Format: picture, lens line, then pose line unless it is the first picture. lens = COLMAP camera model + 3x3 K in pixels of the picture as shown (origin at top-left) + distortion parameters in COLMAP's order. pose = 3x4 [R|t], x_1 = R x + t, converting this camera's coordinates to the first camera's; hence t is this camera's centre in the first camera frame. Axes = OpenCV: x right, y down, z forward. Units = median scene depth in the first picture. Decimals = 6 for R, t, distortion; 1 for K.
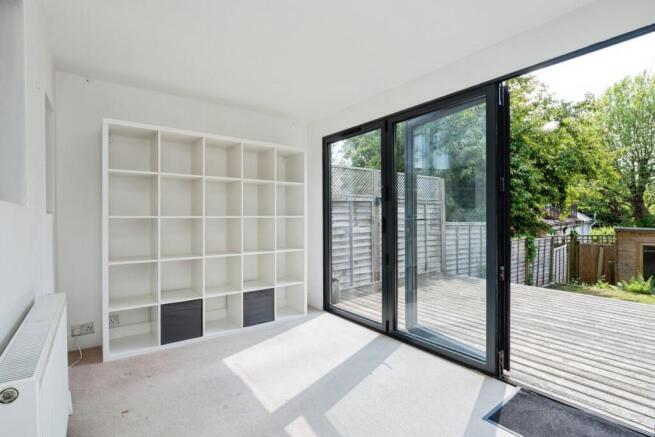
lens RADIAL K [[313.9, 0, 328.7], [0, 313.9, 221.2], [0, 0, 1]] dist [0.014949, 0.000187]
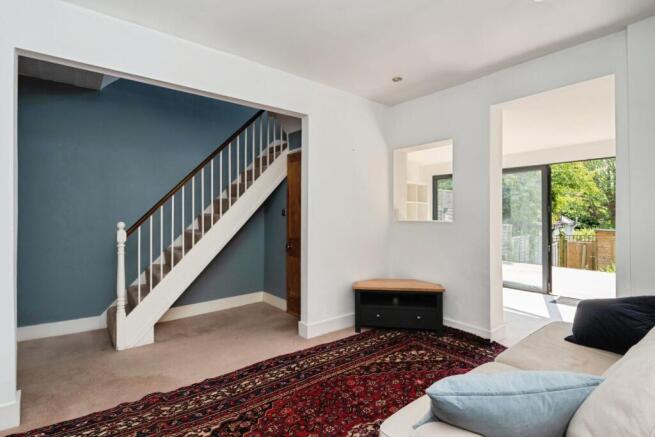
lens RADIAL K [[313.9, 0, 325.6], [0, 313.9, 216.1], [0, 0, 1]] dist [0.014949, 0.000187]
pose [[0.999448, 0.006674, 0.032535, -0.141774], [-0.006082, 0.999815, -0.018249, -0.001187], [-0.032651, 0.018041, 0.999304, -0.153818]]
